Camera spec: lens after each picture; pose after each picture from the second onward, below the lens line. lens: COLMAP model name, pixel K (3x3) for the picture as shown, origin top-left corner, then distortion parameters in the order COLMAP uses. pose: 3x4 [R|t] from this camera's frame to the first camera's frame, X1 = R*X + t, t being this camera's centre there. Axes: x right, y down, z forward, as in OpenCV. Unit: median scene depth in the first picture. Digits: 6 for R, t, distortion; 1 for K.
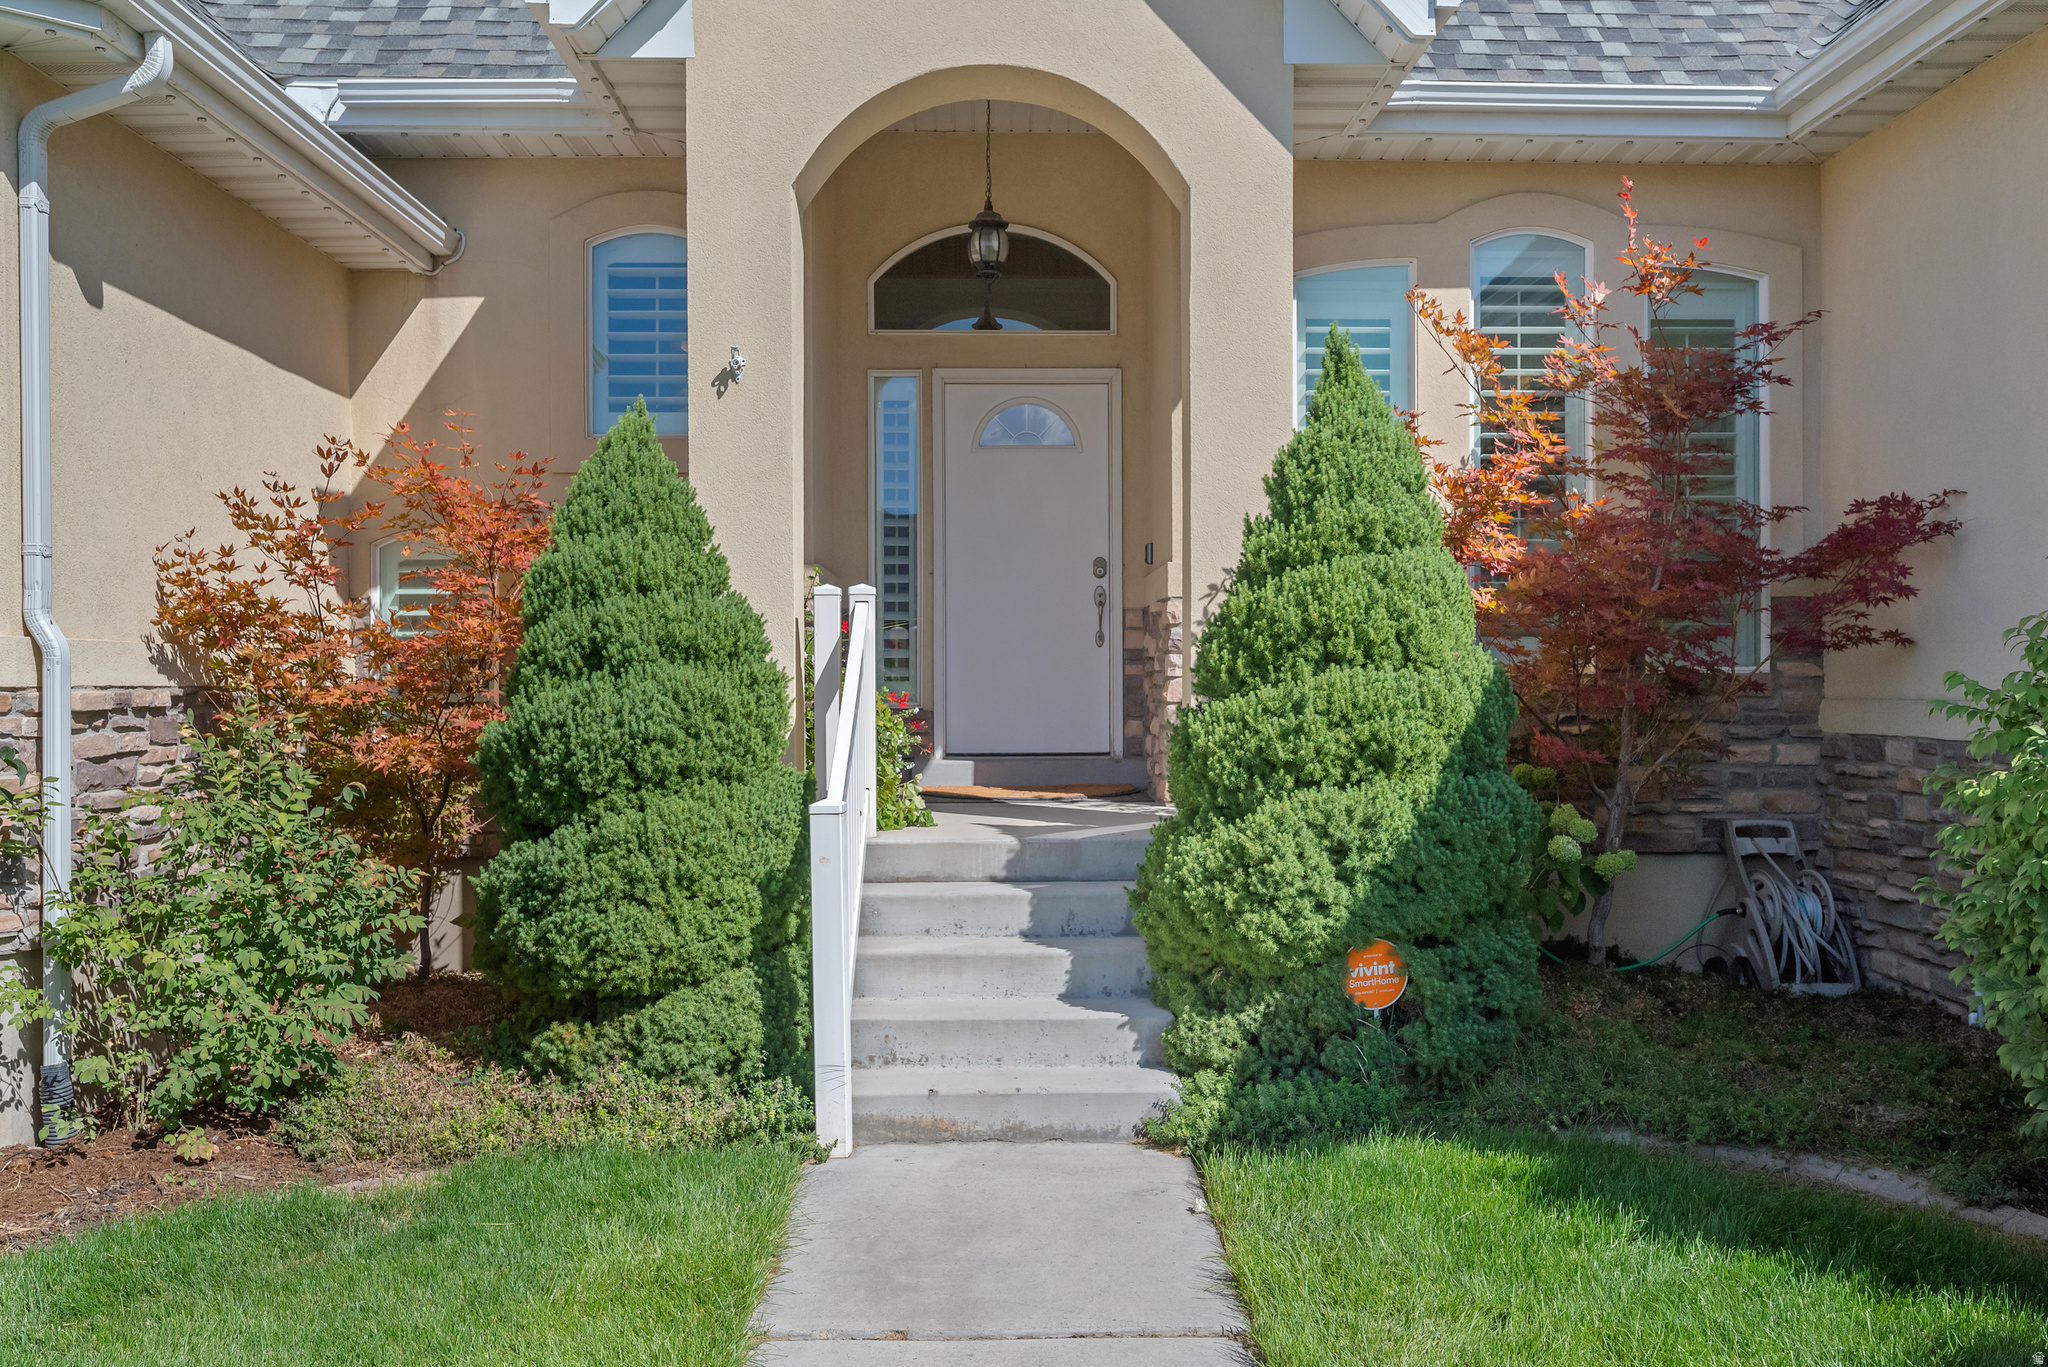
lens RADIAL K [[1775.7, 0, 1028.6], [0, 1775.7, 678.4], [0, 0, 1]] dist [-0.004178, 0.000027]
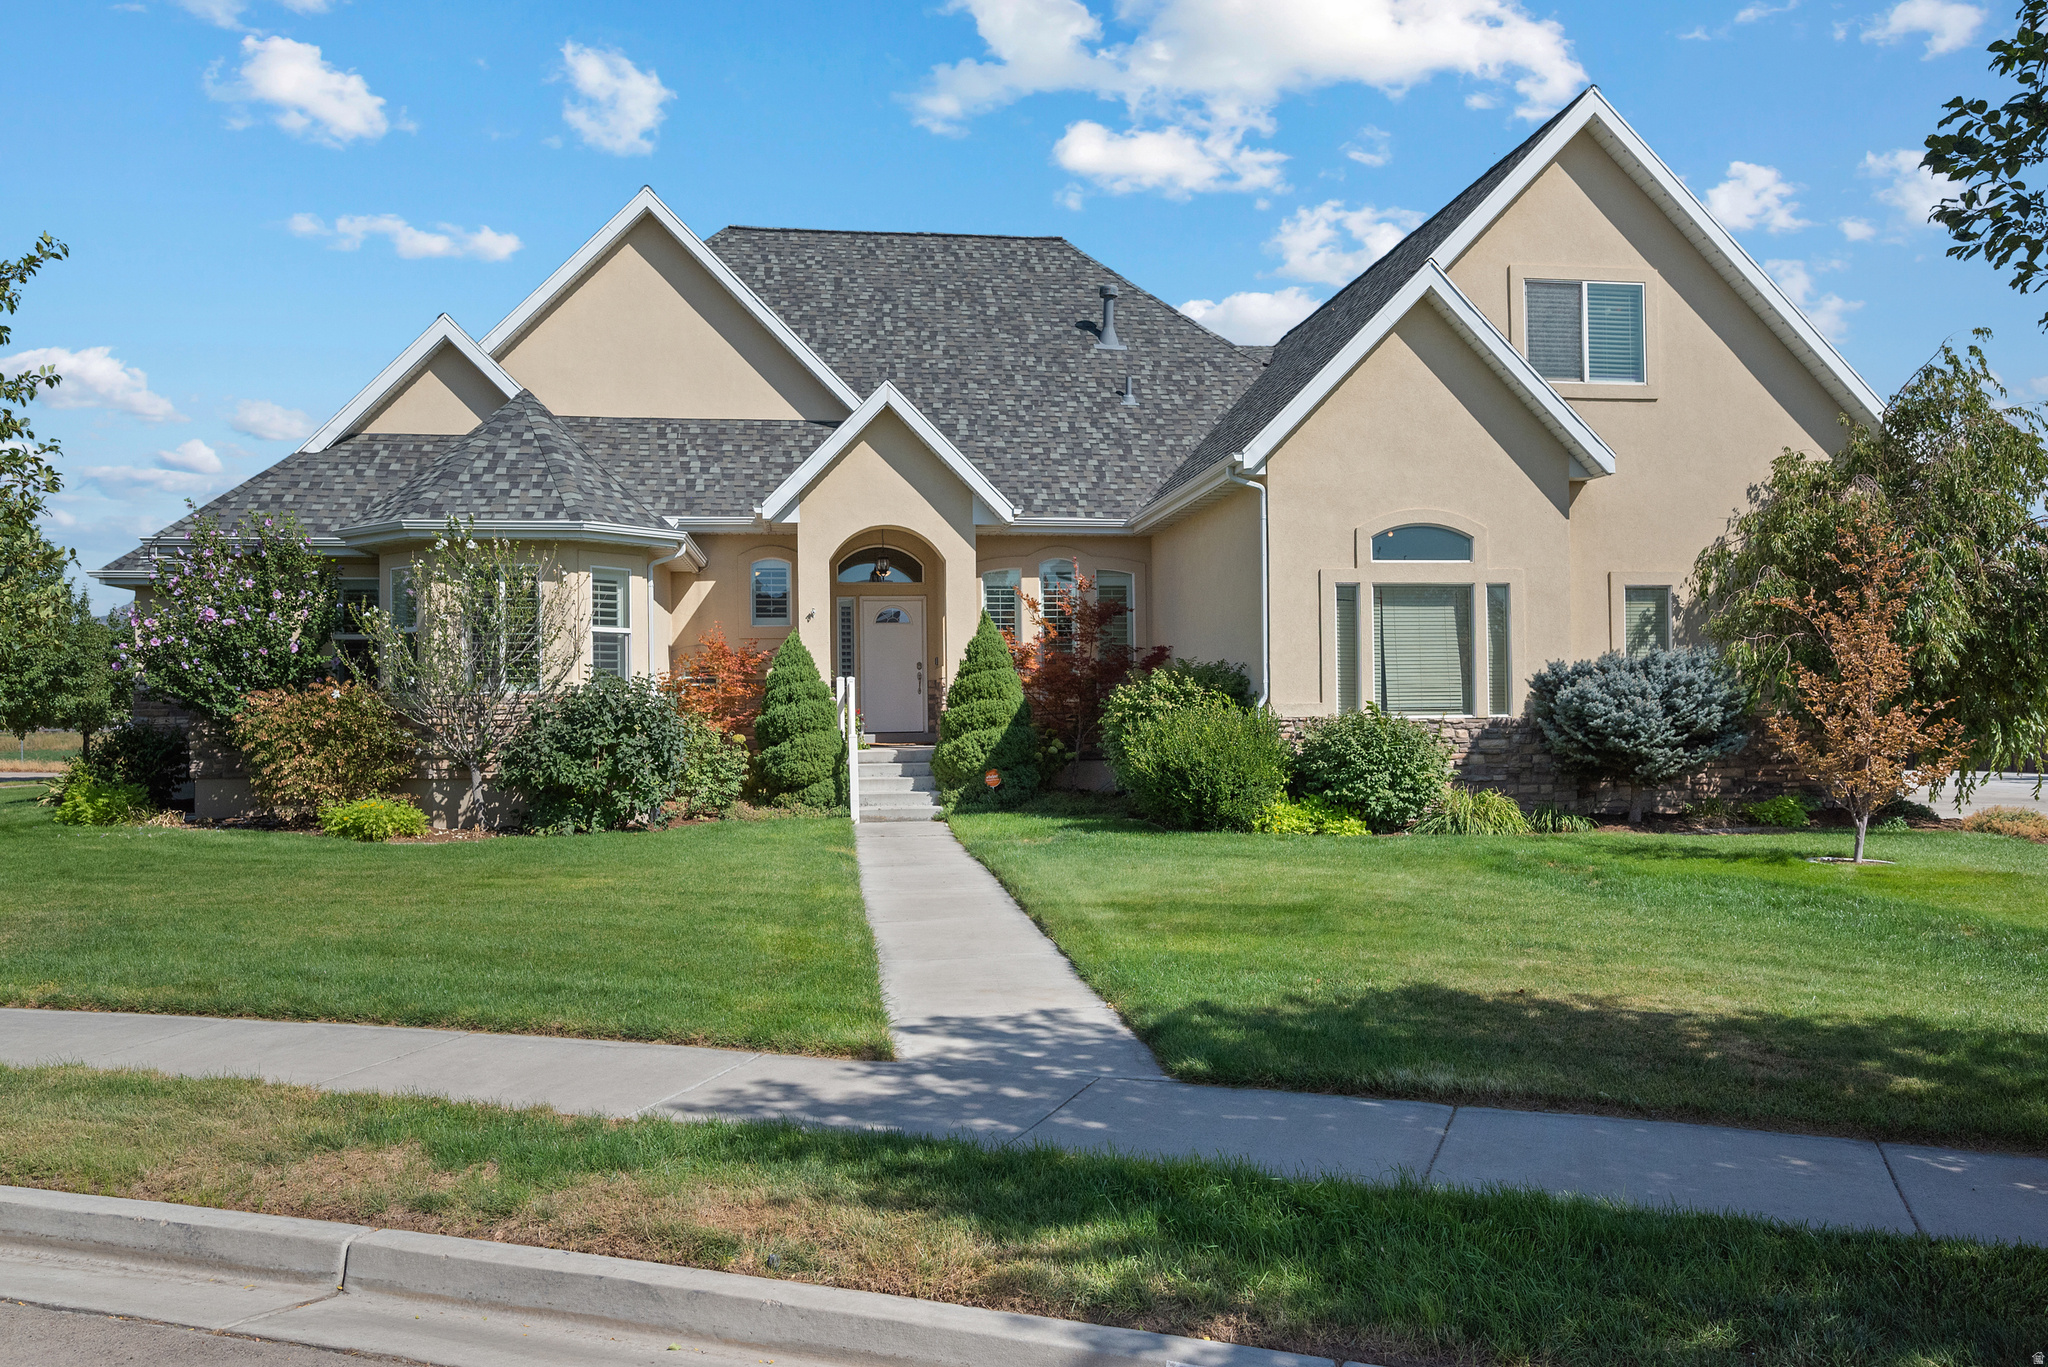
lens RADIAL K [[1498.3, 0, 1034.5], [0, 1498.3, 685.1], [0, 0, 1]] dist [0.001910, -0.000421]
pose [[0.992450, -0.007577, 0.122416, -0.114427], [0.010052, 0.999757, -0.019613, 0.028159], [-0.122237, 0.020695, 0.992285, -2.263878]]
